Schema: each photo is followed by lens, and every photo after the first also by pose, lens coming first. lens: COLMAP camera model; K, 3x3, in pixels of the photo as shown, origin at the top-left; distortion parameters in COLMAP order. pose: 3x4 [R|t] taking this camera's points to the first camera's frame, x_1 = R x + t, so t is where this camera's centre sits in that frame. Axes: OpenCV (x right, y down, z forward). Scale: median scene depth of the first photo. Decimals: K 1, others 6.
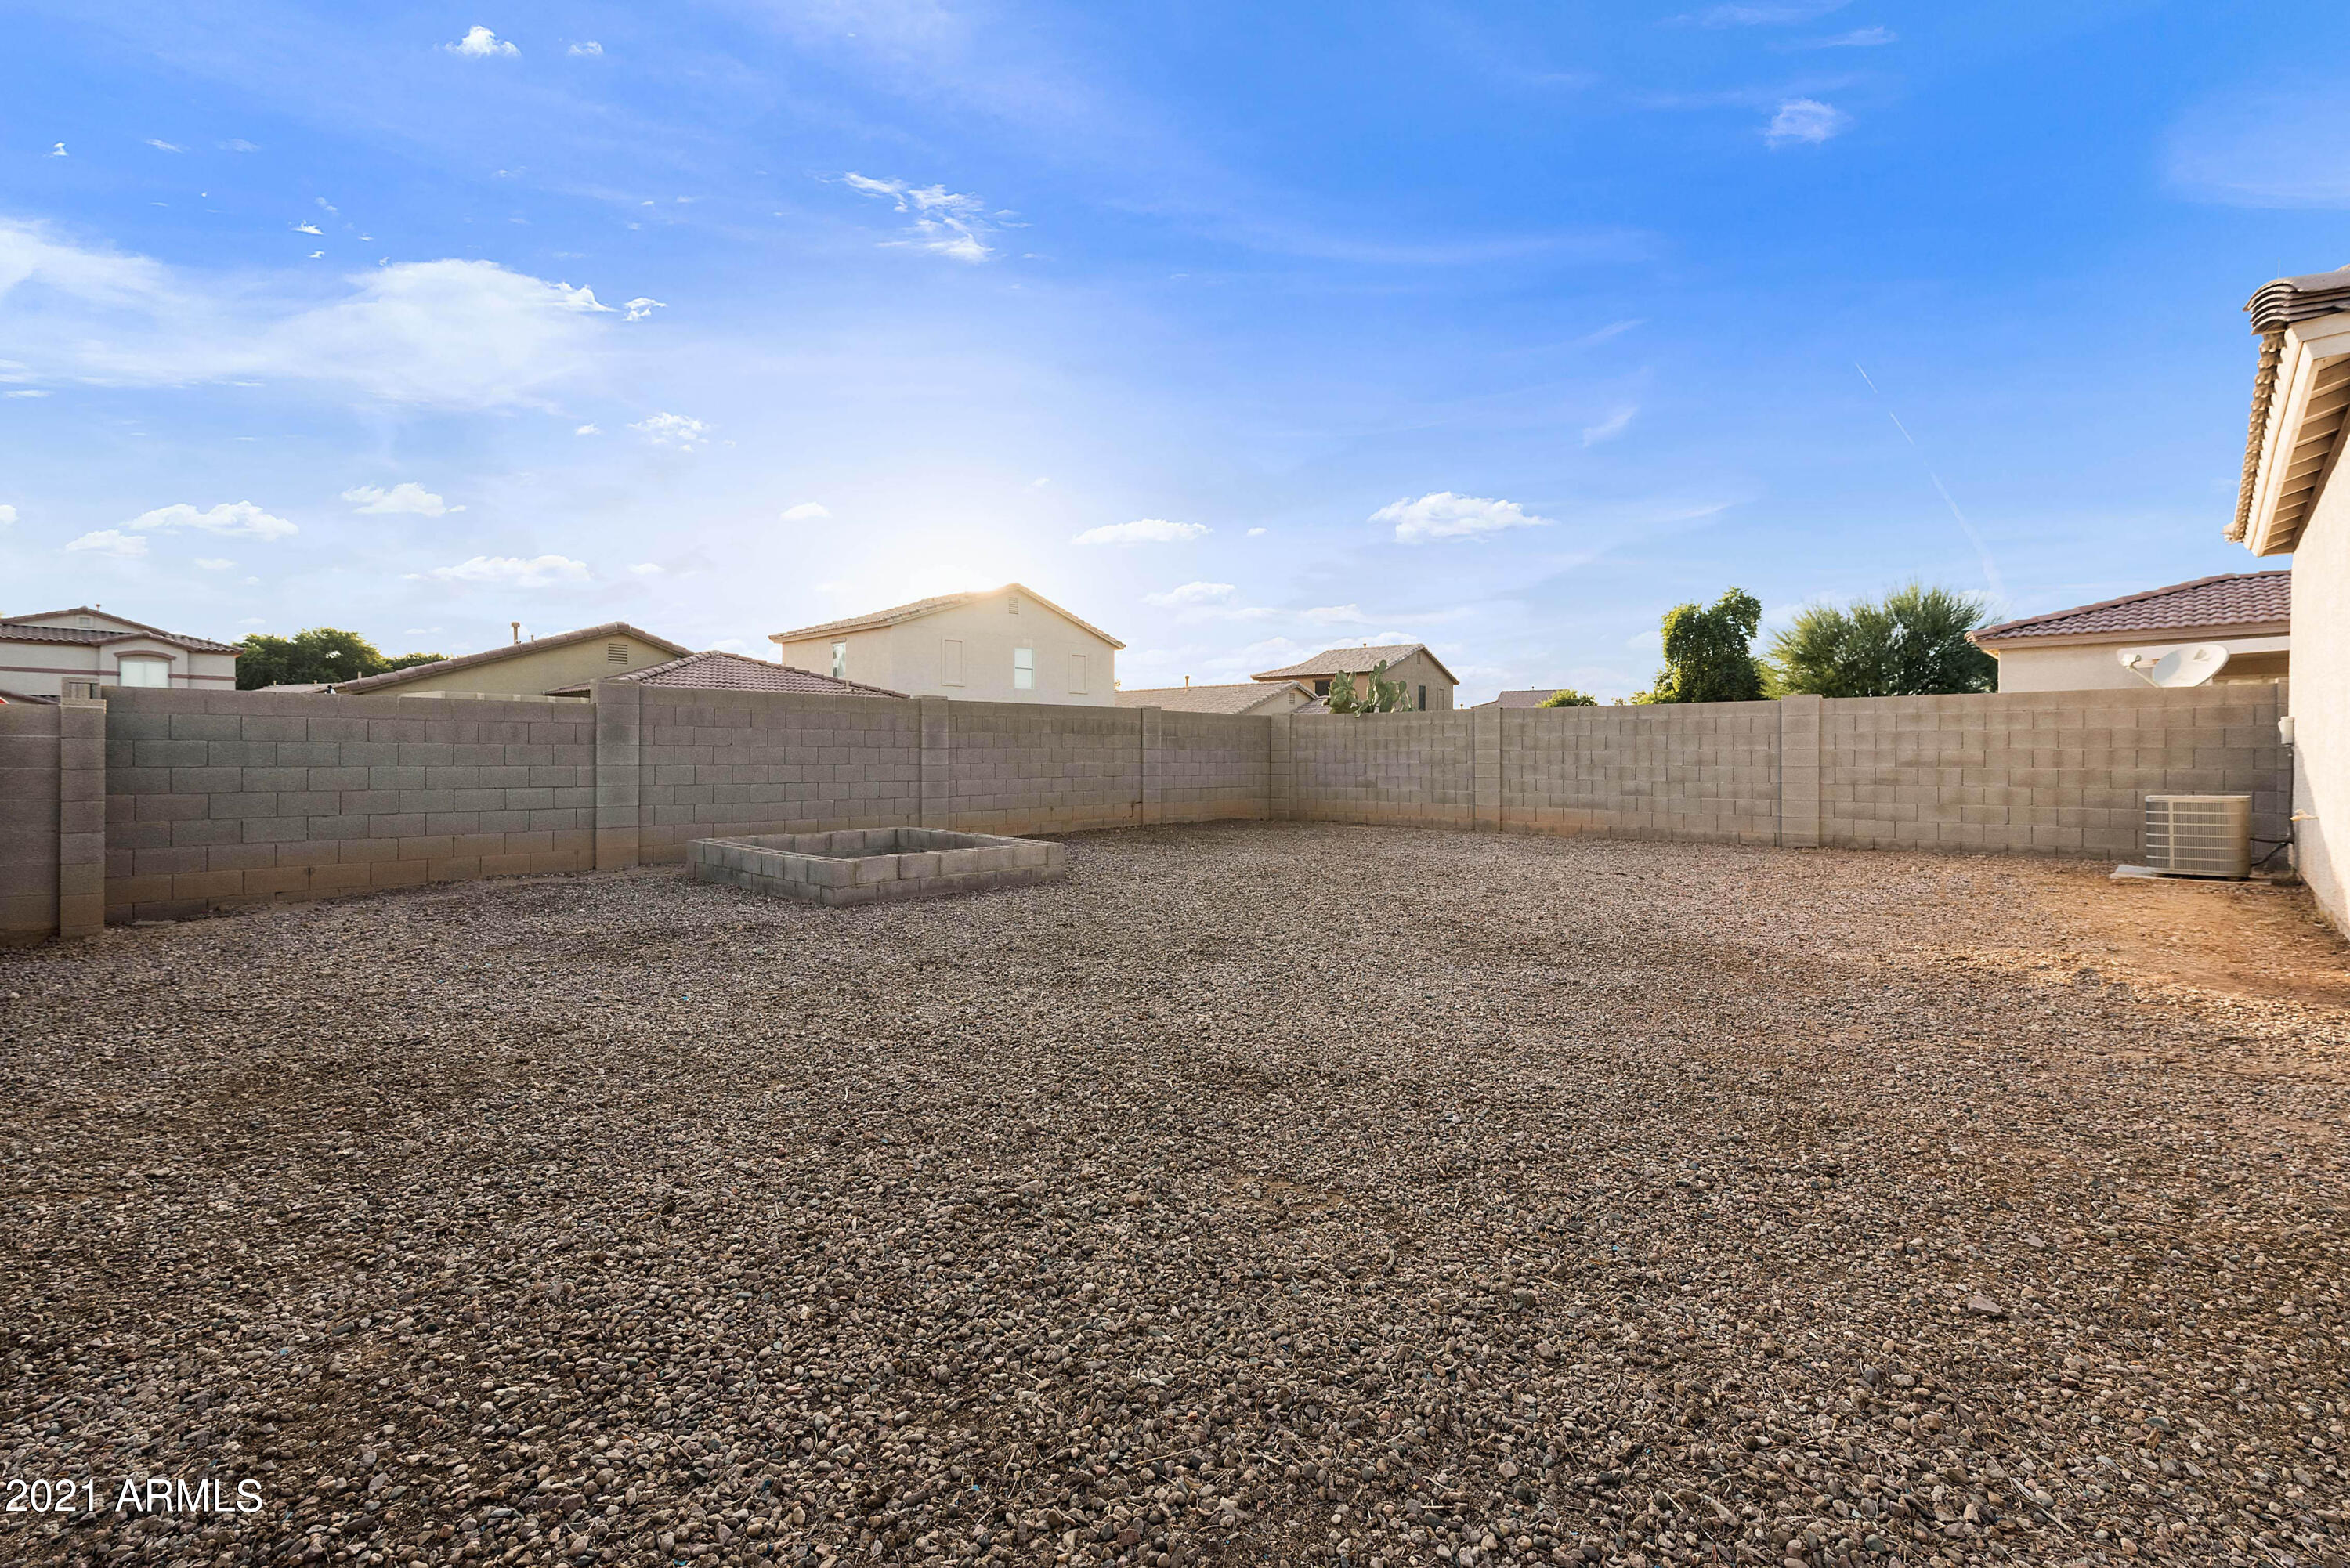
lens RADIAL K [[1041.0, 0, 1175.7], [0, 1041.0, 770.5], [0, 0, 1]] dist [0.001967, -0.002298]
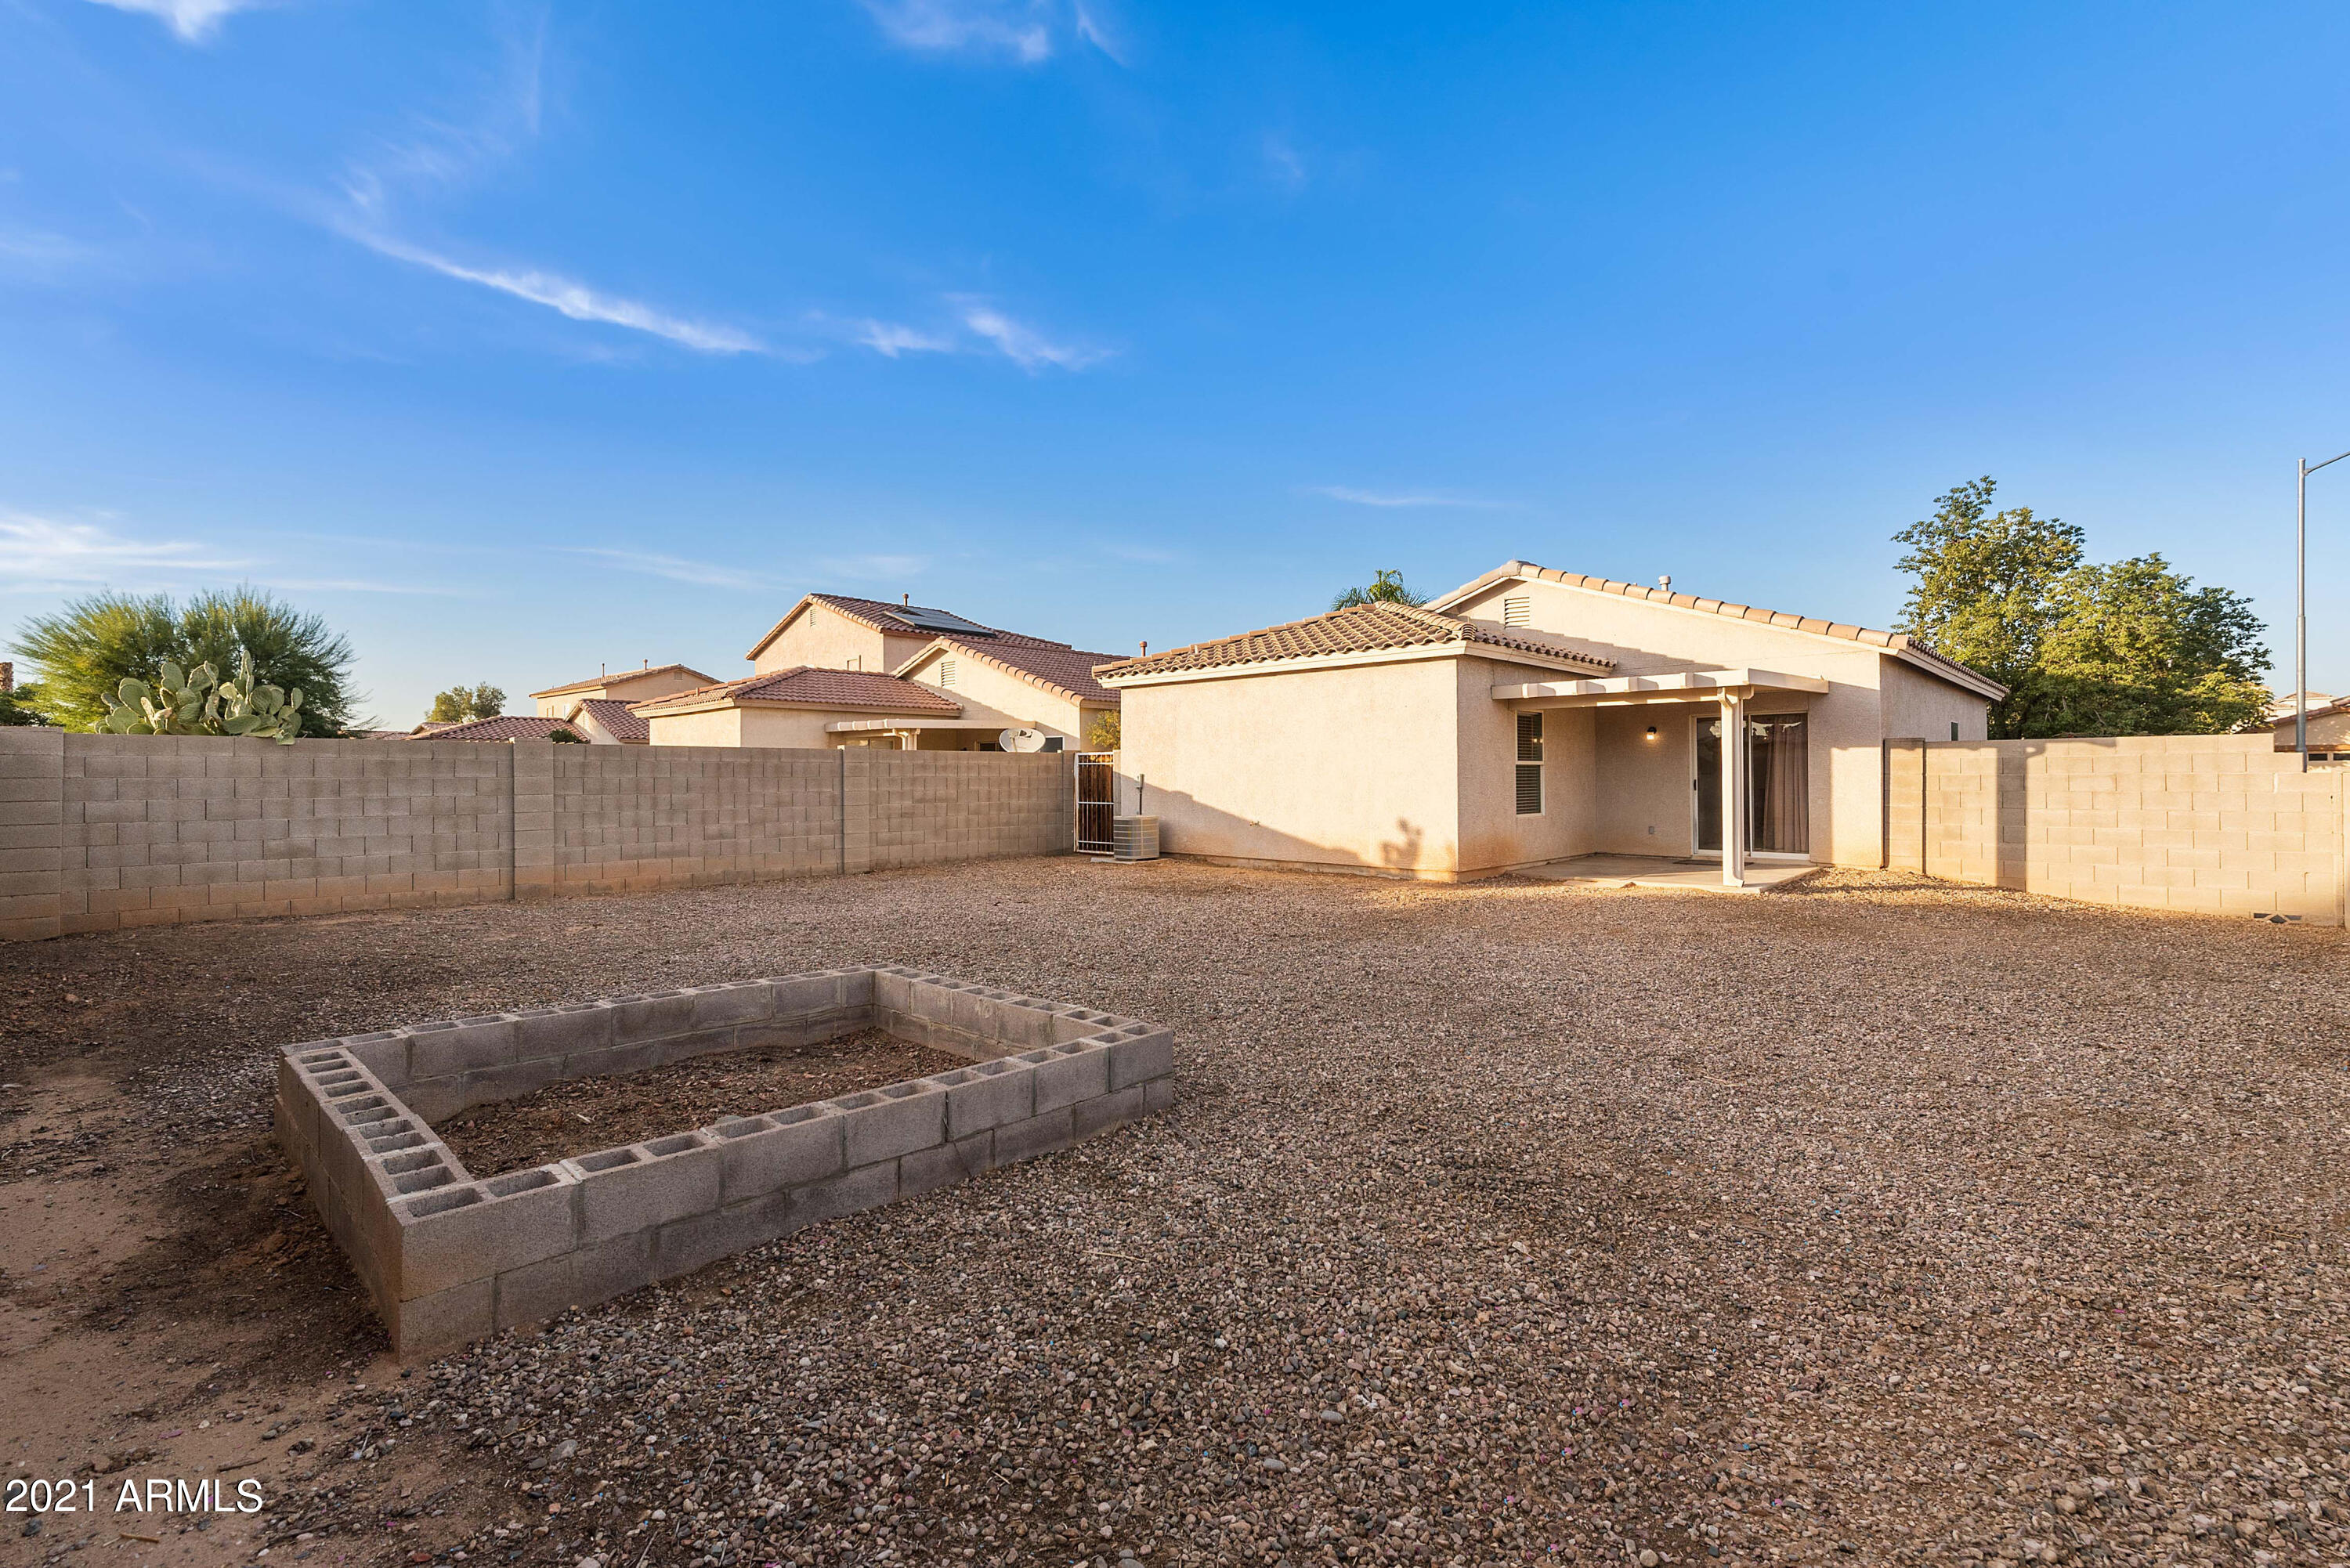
lens RADIAL K [[1041.0, 0, 1154.0], [0, 1041.0, 779.0], [0, 0, 1]] dist [0.001967, -0.002298]
pose [[-0.005976, -0.004668, 0.999971, -0.536243], [0.016588, 0.999851, 0.004767, -0.030472], [-0.999845, 0.016616, -0.005898, 0.598225]]
